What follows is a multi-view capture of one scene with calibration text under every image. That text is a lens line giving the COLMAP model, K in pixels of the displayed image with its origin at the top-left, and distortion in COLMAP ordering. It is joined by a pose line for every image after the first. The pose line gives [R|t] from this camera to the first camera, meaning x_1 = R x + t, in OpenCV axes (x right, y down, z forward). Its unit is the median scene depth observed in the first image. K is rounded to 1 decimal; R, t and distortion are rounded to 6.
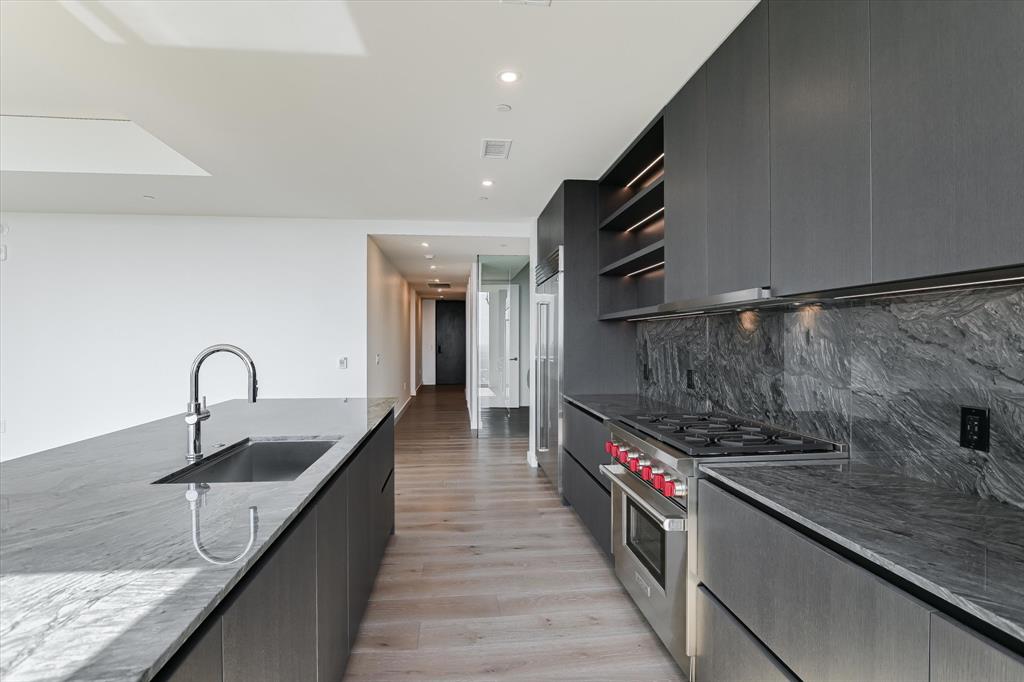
lens RADIAL K [[497.4, 0, 508.0], [0, 497.4, 340.4], [0, 0, 1]] dist [0.000035, -0.009756]
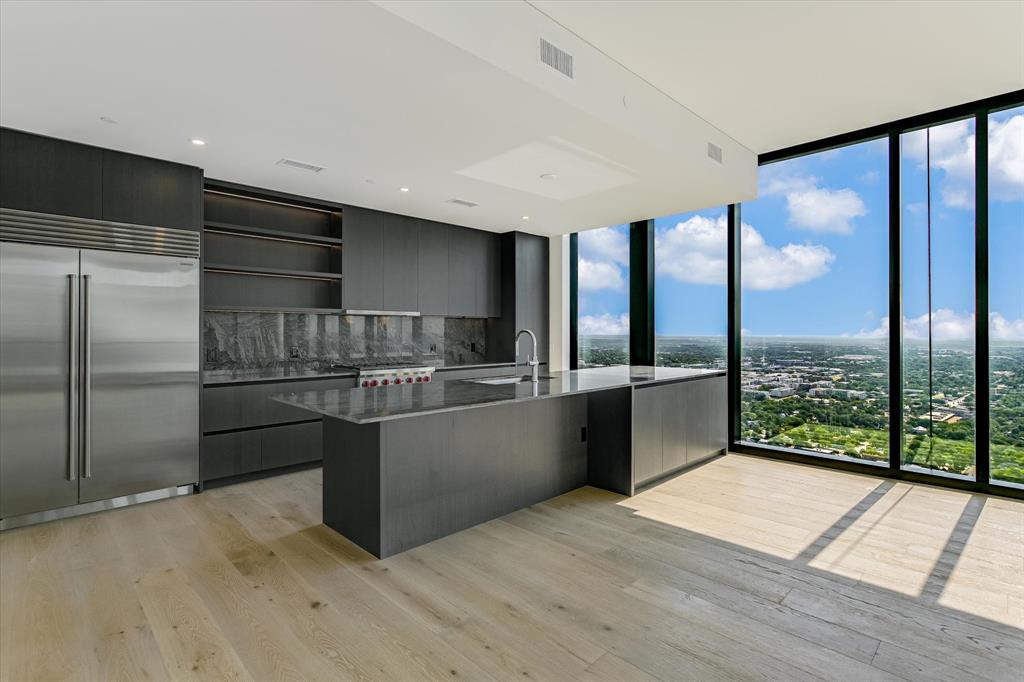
lens RADIAL K [[497.4, 0, 508.0], [0, 497.4, 340.4], [0, 0, 1]] dist [0.000035, -0.009756]
pose [[-0.618481, -0.015622, 0.785644, -0.838138], [-0.001060, 0.999818, 0.019046, 0.004749], [-0.785799, 0.010947, -0.618385, 0.901191]]
